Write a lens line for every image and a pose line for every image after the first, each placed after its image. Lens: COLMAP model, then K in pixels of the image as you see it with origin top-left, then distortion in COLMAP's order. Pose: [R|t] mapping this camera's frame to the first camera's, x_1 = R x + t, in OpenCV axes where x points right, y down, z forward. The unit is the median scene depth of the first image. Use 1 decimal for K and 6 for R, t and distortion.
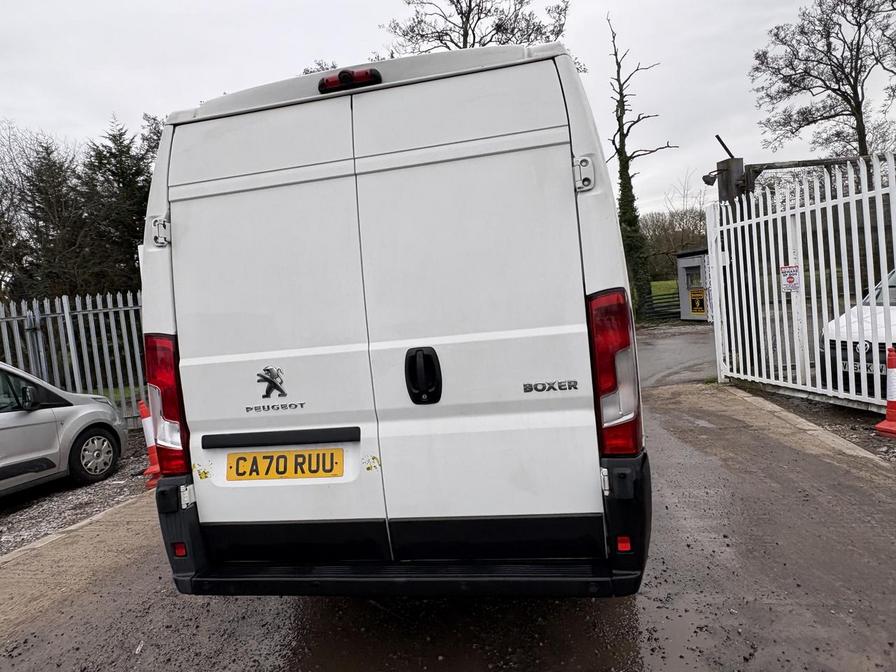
lens RADIAL K [[572.9, 0, 449.9], [0, 572.9, 331.5], [0, 0, 1]] dist [-0.002062, 0.003092]
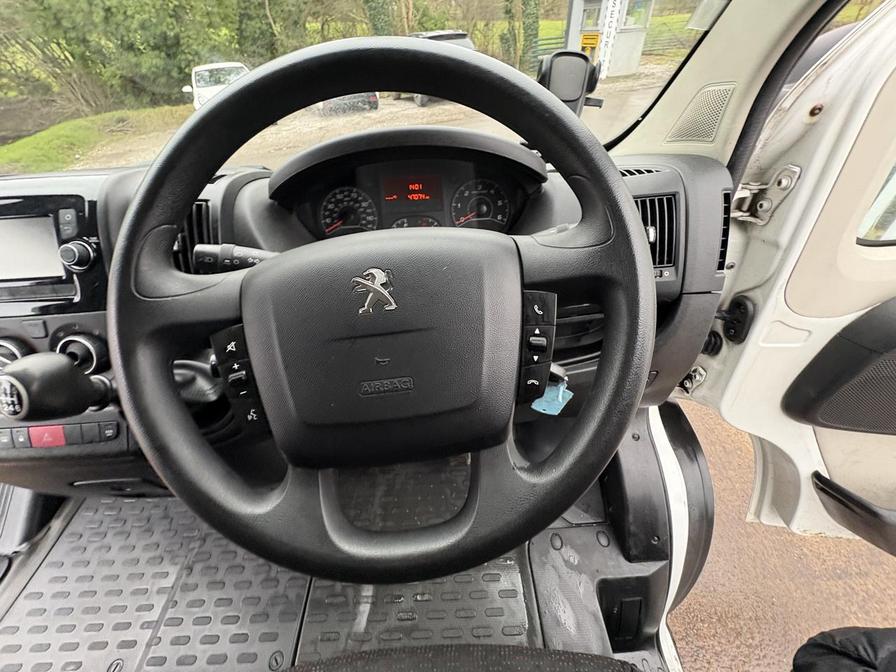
lens RADIAL K [[355.3, 0, 449.3], [0, 355.3, 336.6], [0, 0, 1]] dist [0.000714, -0.000496]
pose [[0.975191, -0.112166, 0.190841, 0.418451], [-0.025264, 0.800090, 0.599348, -0.180583], [-0.219917, -0.589301, 0.777407, 2.776626]]
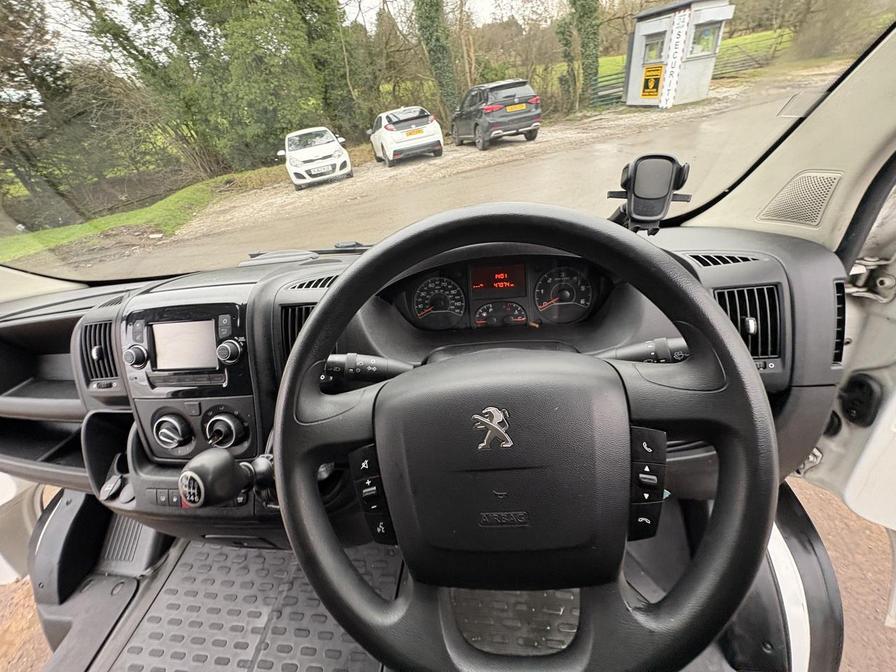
lens RADIAL K [[355.3, 0, 449.0], [0, 355.3, 337.0], [0, 0, 1]] dist [0.000714, -0.000496]
pose [[0.994924, -0.093168, 0.038036, 0.402238], [0.059185, 0.847418, 0.527618, -0.217015], [-0.081389, -0.522688, 0.848630, 2.787986]]
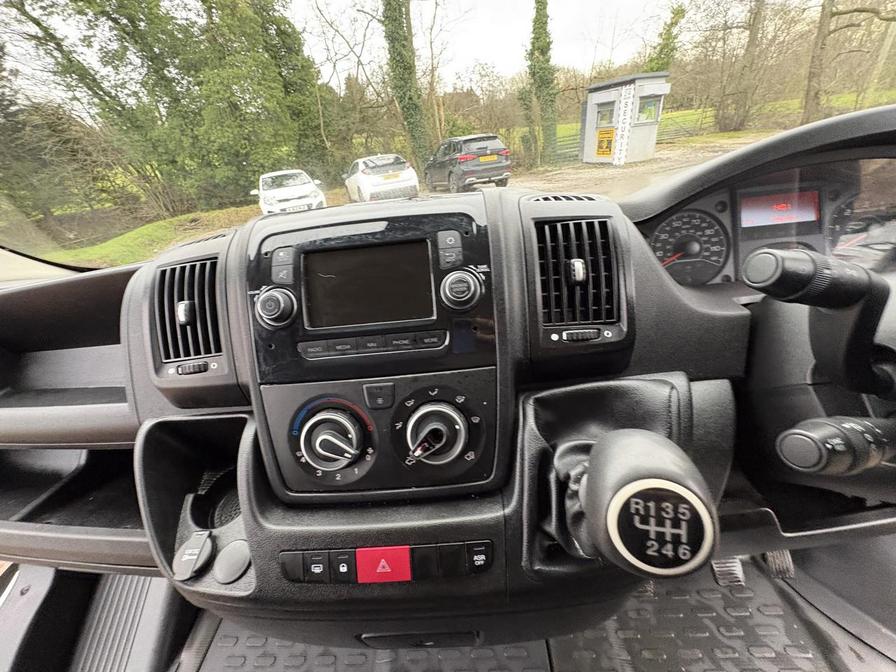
lens RADIAL K [[355.3, 0, 448.5], [0, 355.3, 336.2], [0, 0, 1]] dist [0.000714, -0.000496]
pose [[0.984589, -0.097254, 0.145348, 0.249483], [0.026716, 0.904999, 0.424575, -0.140791], [-0.172831, -0.414148, 0.893650, 2.860121]]
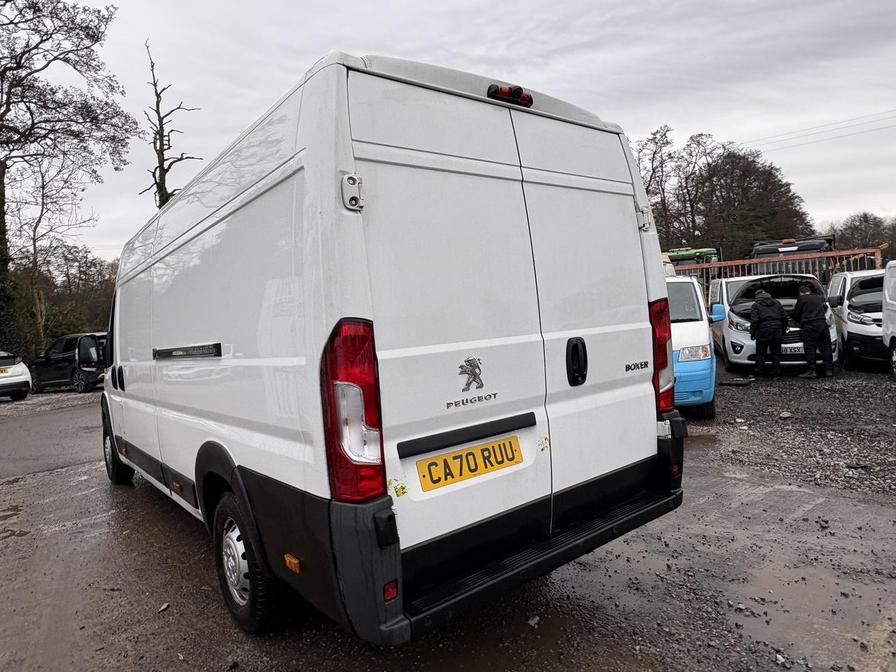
lens RADIAL K [[572.9, 0, 455.4], [0, 572.9, 331.8], [0, 0, 1]] dist [-0.002062, 0.003092]
pose [[0.640833, 0.029207, 0.767124, -1.062667], [0.036983, 0.996941, -0.068851, 0.083908], [-0.766789, 0.072492, 0.637793, 0.410001]]
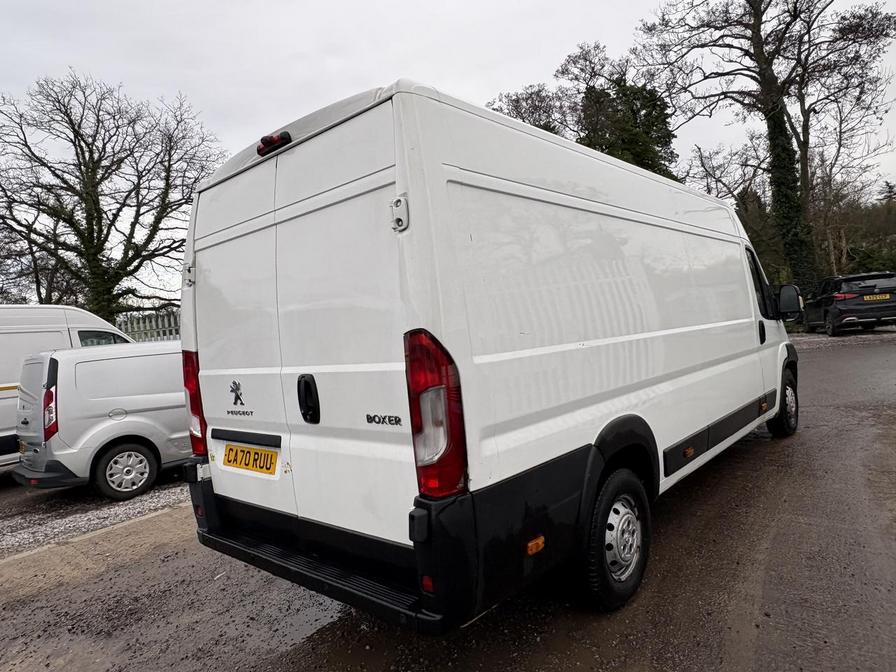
lens RADIAL K [[572.9, 0, 447.8], [0, 572.9, 335.6], [0, 0, 1]] dist [-0.002062, 0.003092]
pose [[0.862199, 0.022582, -0.506067, 0.731329], [-0.001809, 0.999137, 0.041501, -0.092158], [0.506567, -0.034867, 0.861495, 0.150106]]
